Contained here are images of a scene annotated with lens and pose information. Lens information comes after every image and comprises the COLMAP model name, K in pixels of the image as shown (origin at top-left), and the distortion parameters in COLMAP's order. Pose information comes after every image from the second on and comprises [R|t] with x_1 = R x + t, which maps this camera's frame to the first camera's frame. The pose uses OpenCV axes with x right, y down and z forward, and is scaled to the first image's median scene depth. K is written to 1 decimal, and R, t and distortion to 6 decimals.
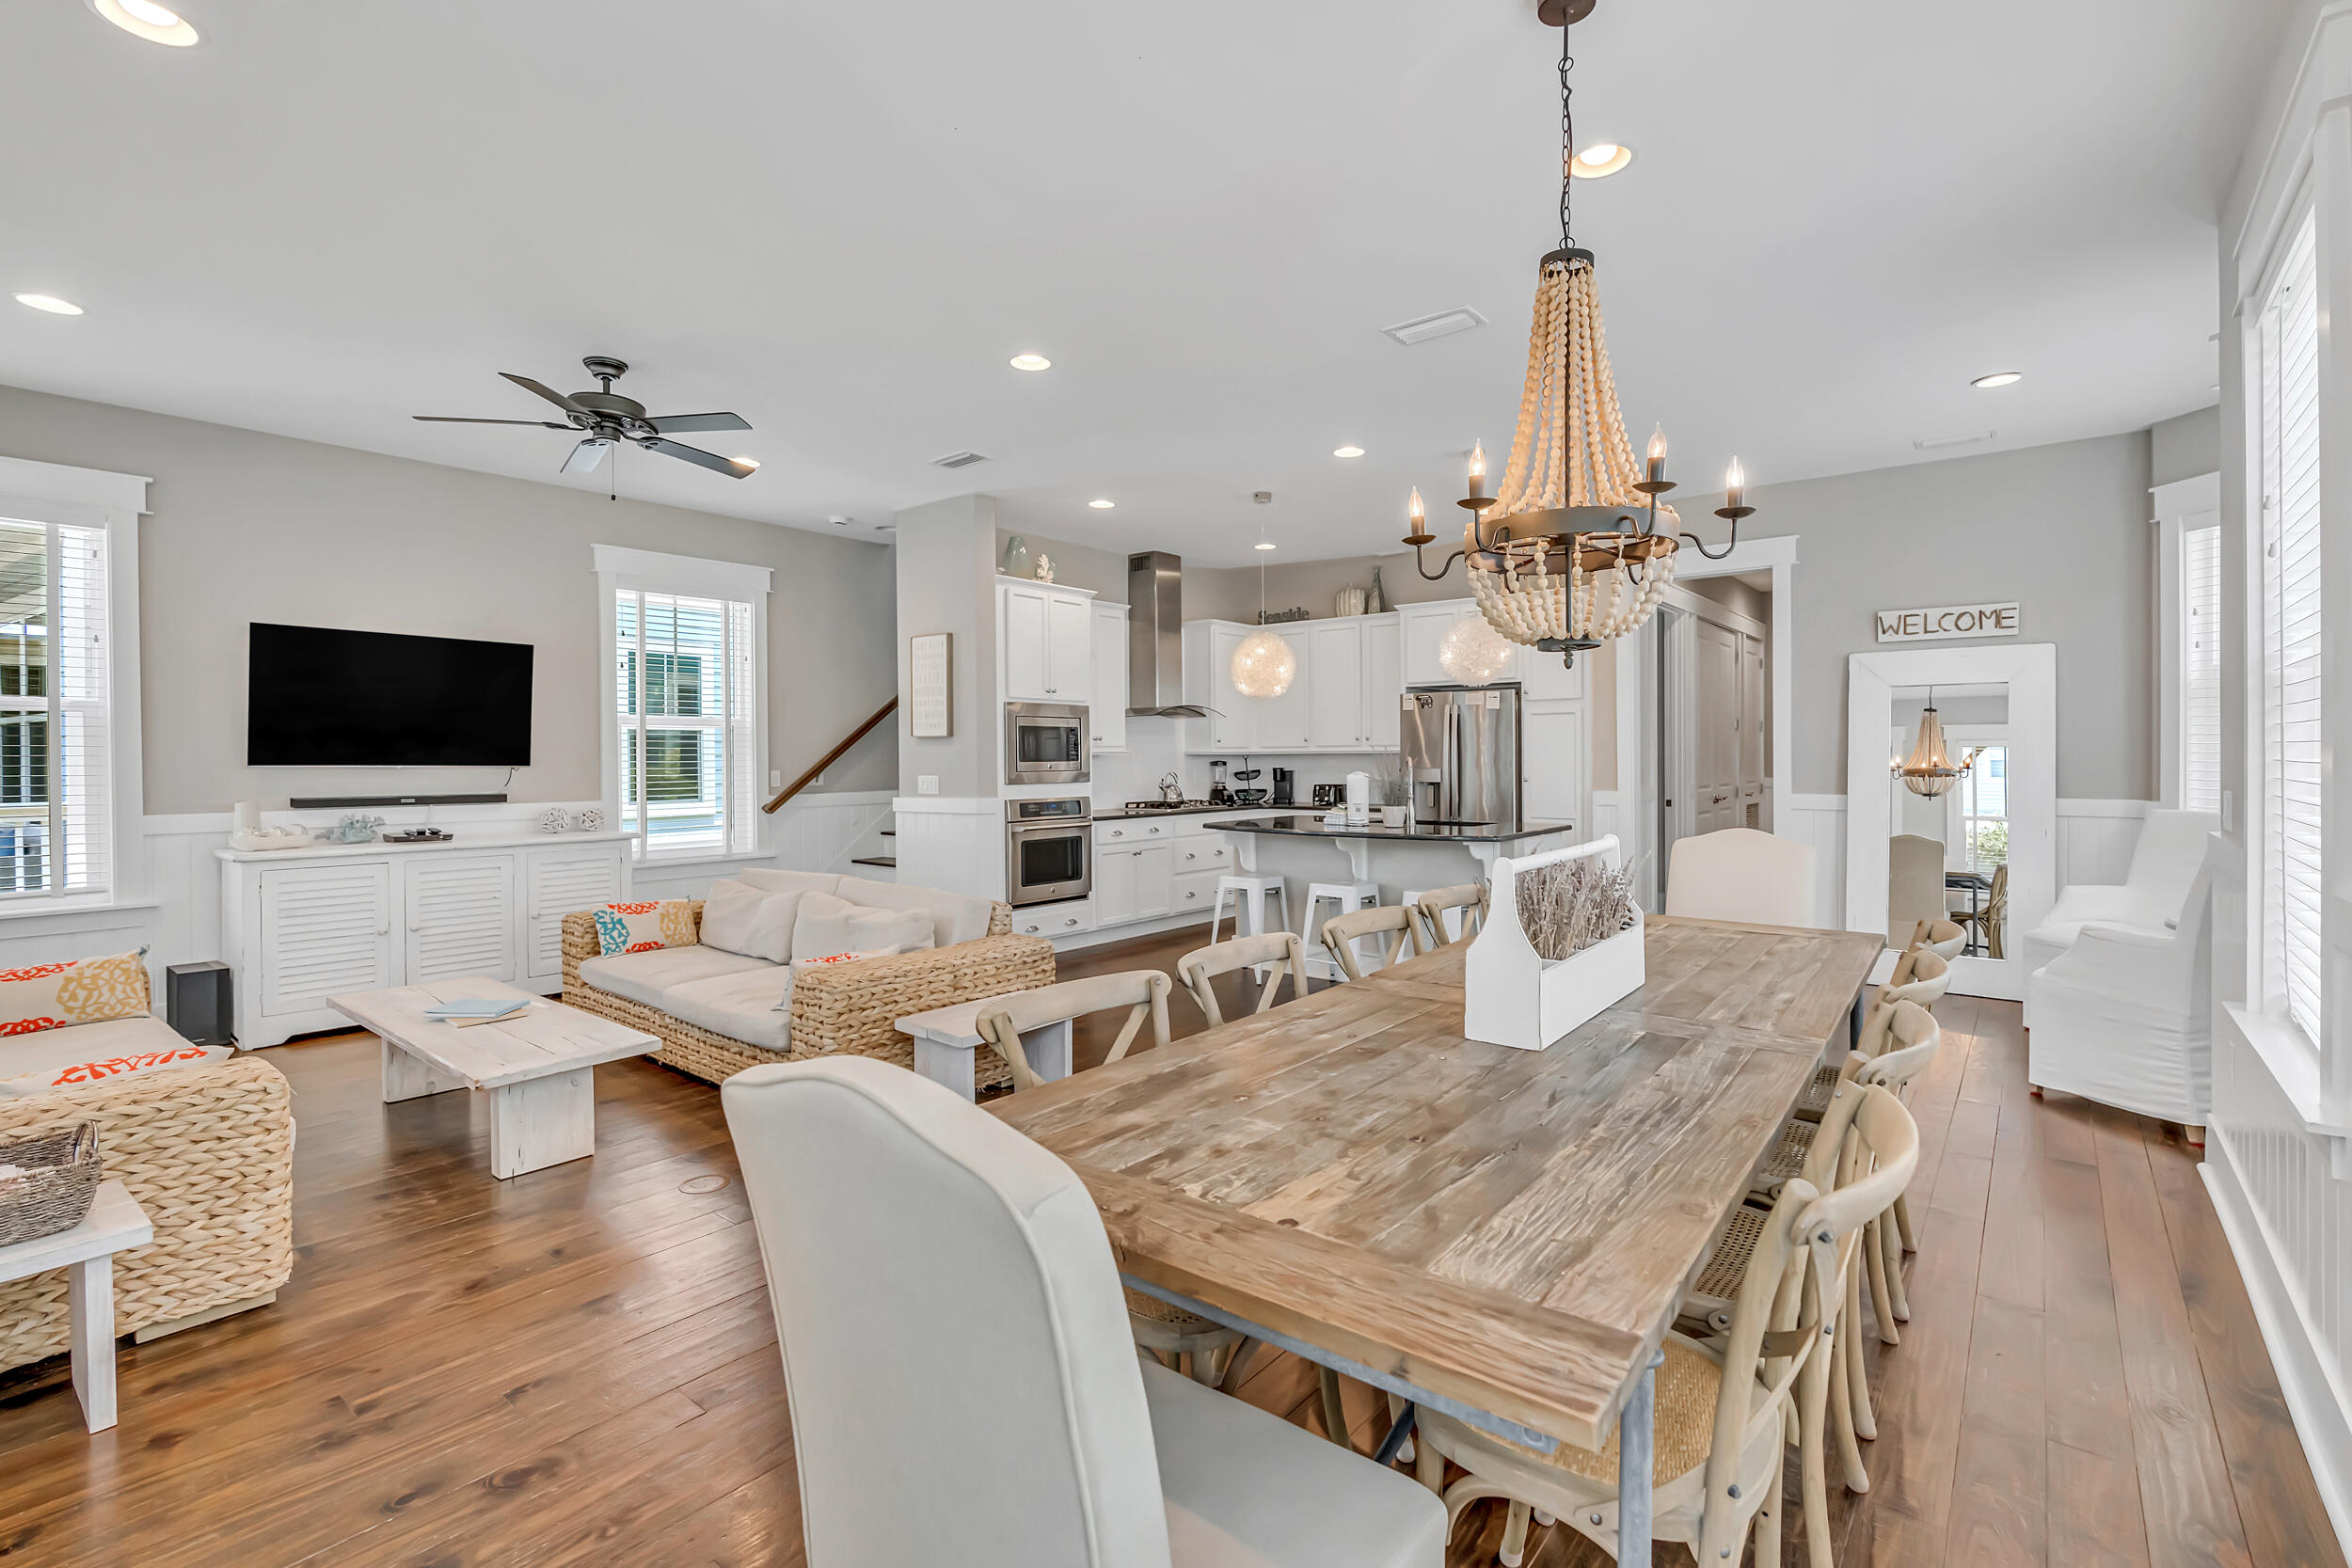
lens RADIAL K [[1052.8, 0, 1188.3], [0, 1052.8, 770.7], [0, 0, 1]] dist [-0.001202, 0.000067]
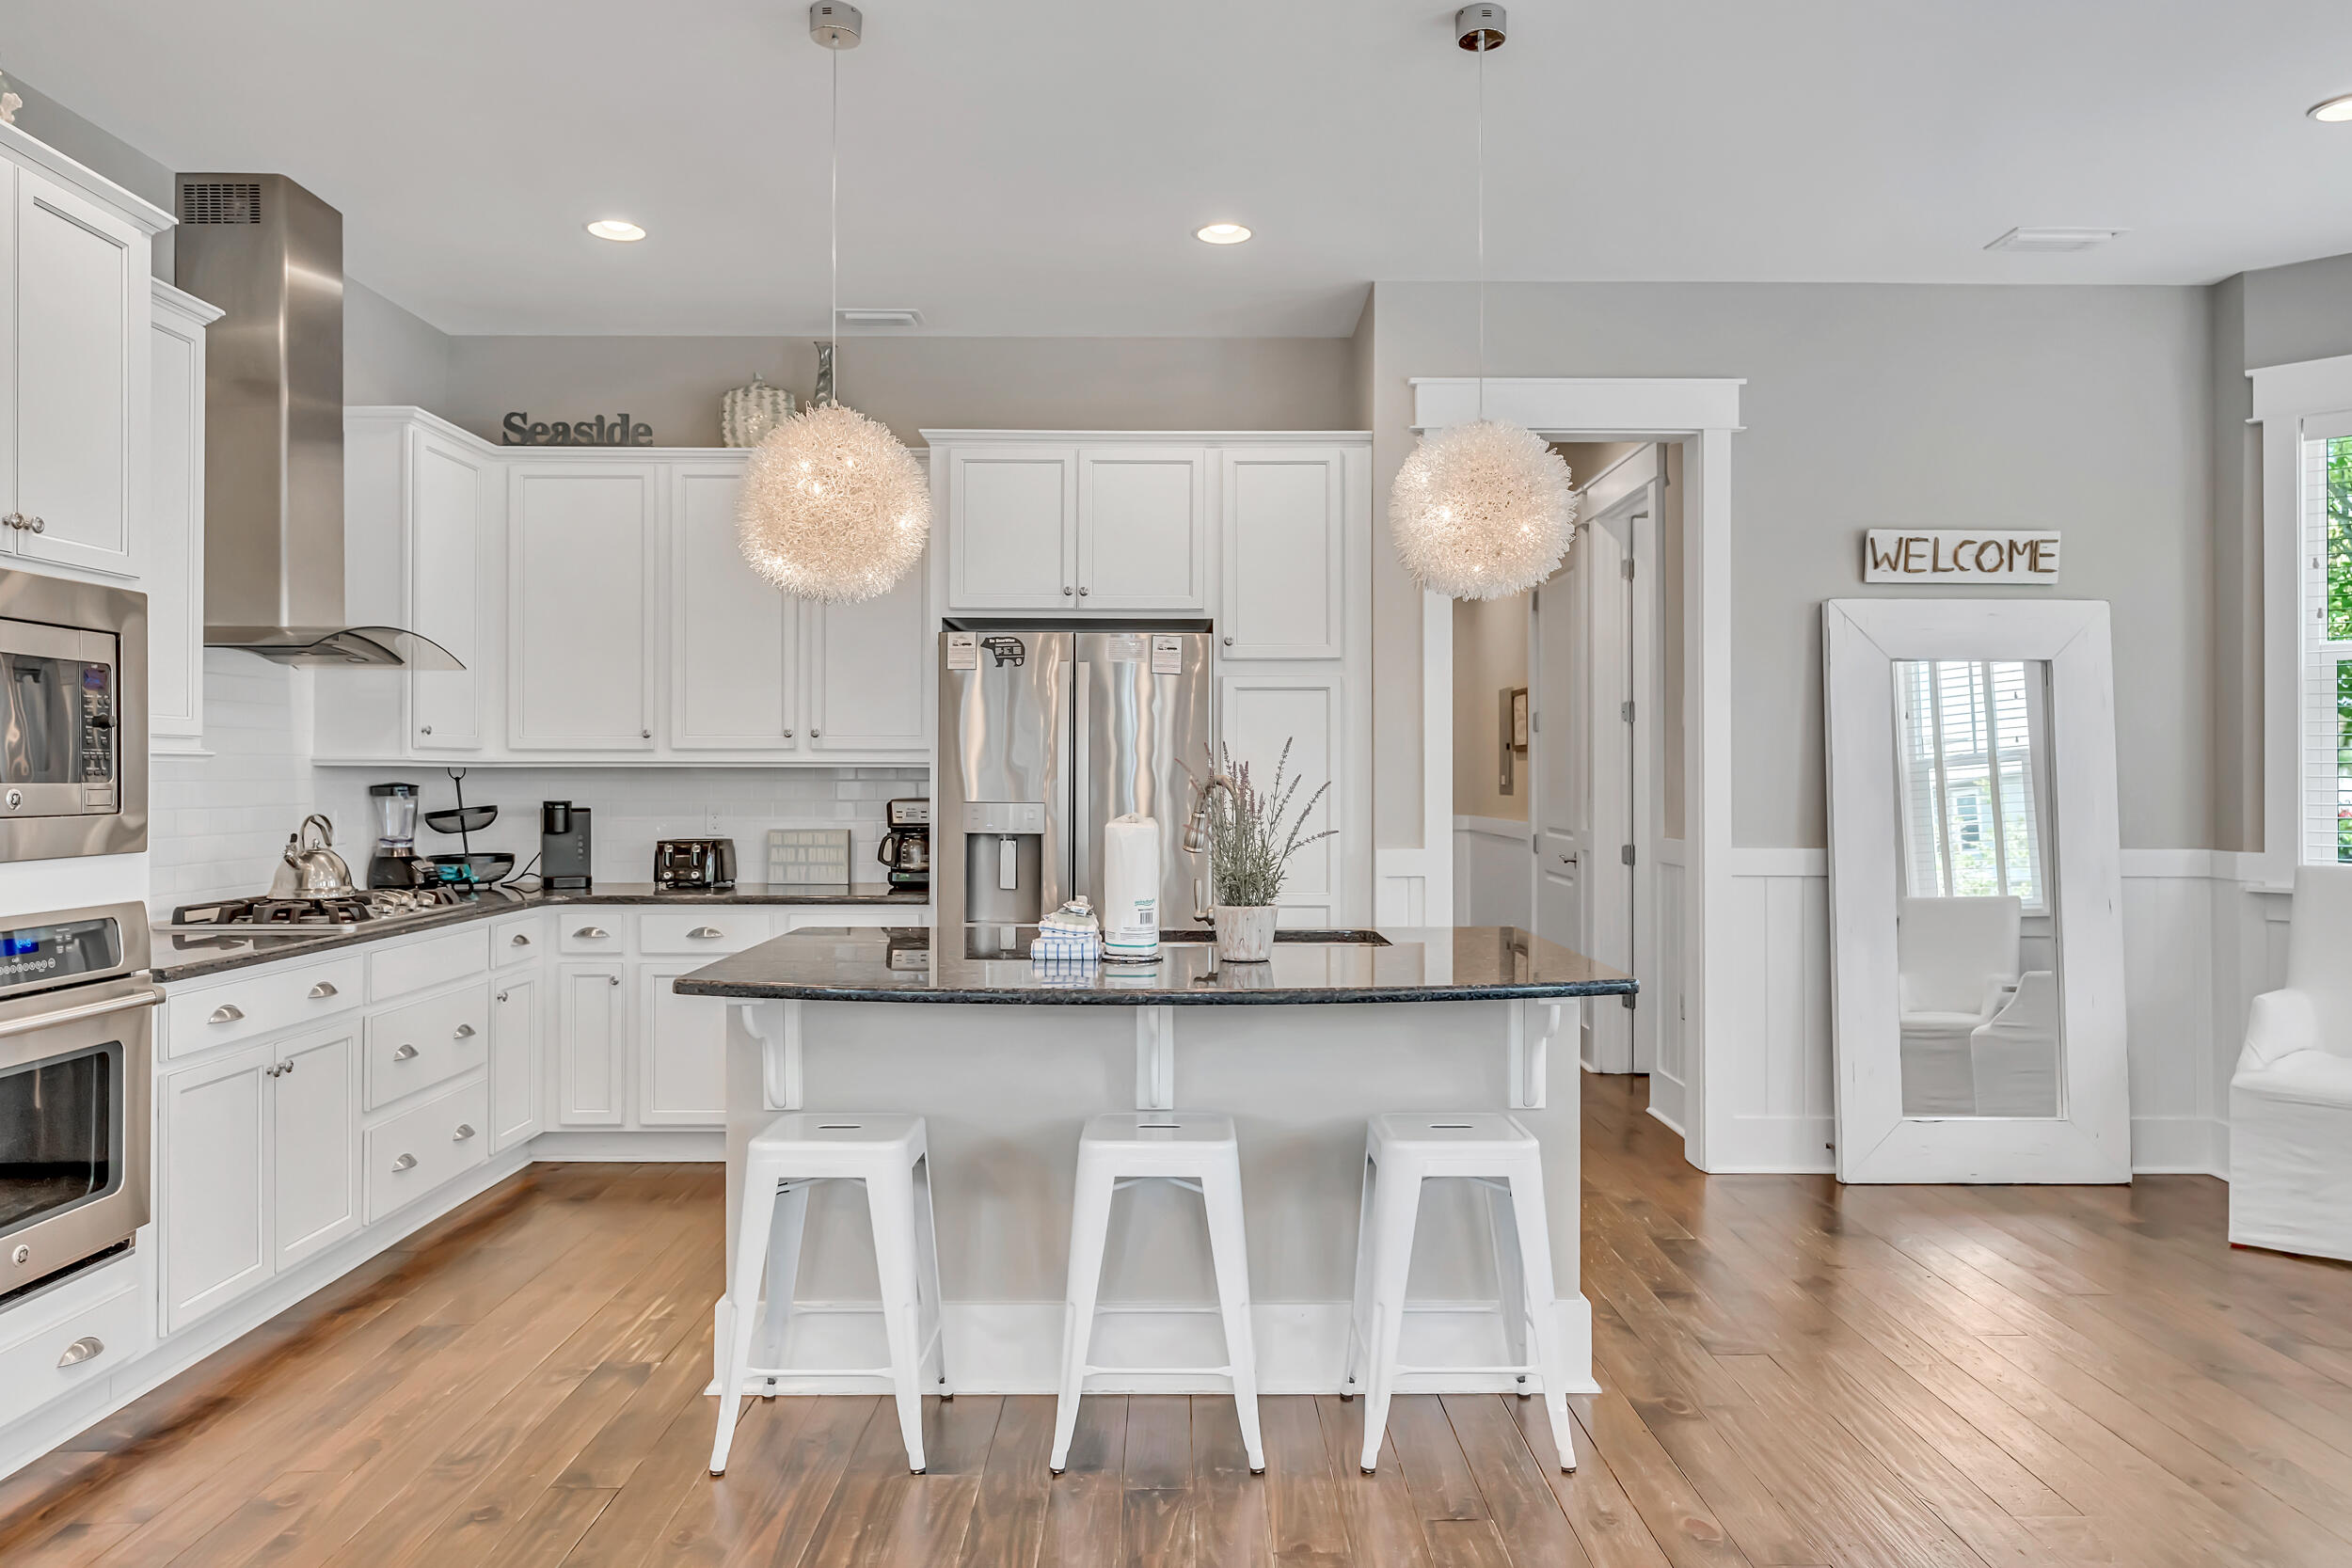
lens RADIAL K [[1585.0, 0, 1181.7], [0, 1585.0, 774.8], [0, 0, 1]] dist [0.000376, -0.001068]
pose [[0.771038, 0.007135, 0.636749, -0.169611], [0.002337, 0.999899, -0.014034, -0.005043], [-0.636785, 0.012309, 0.770943, 0.527692]]
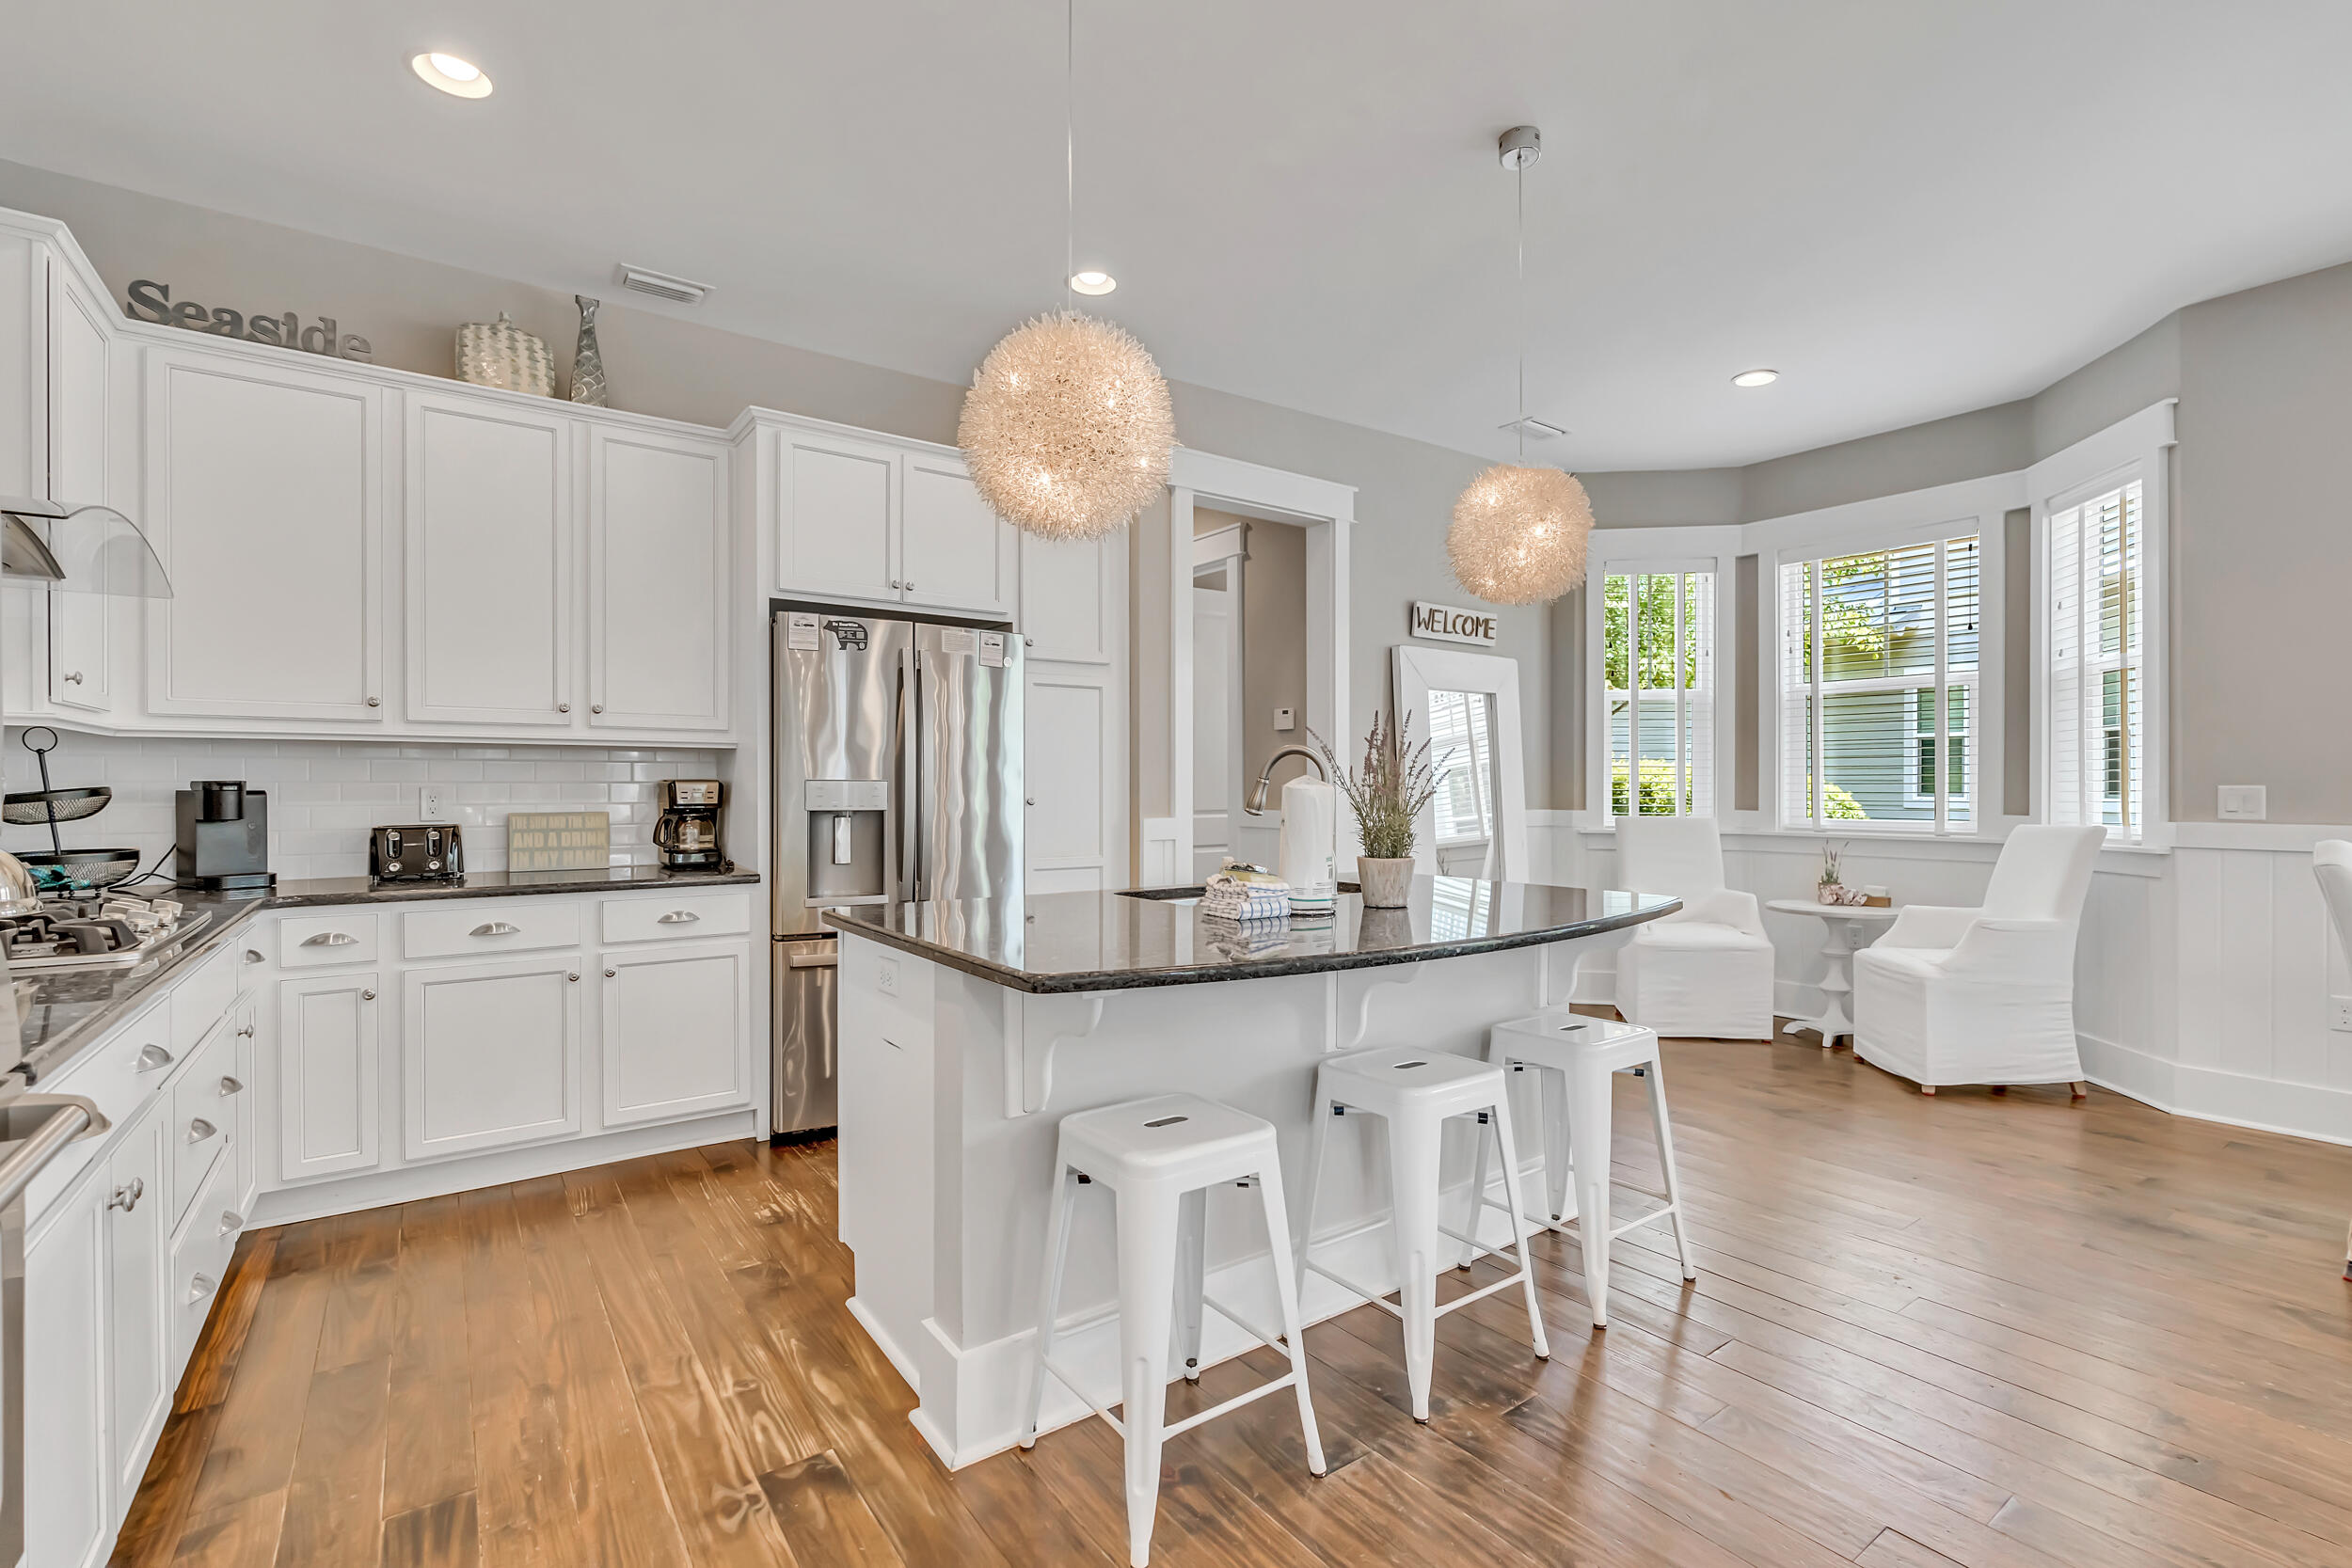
lens RADIAL K [[1049.8, 0, 1173.4], [0, 1049.8, 793.4], [0, 0, 1]] dist [-0.002941, 0.000643]
pose [[0.261775, -0.002011, 0.965127, -0.216646], [0.009953, 0.999950, -0.000616, 0.006277], [-0.965078, 0.009767, 0.261782, 0.891581]]
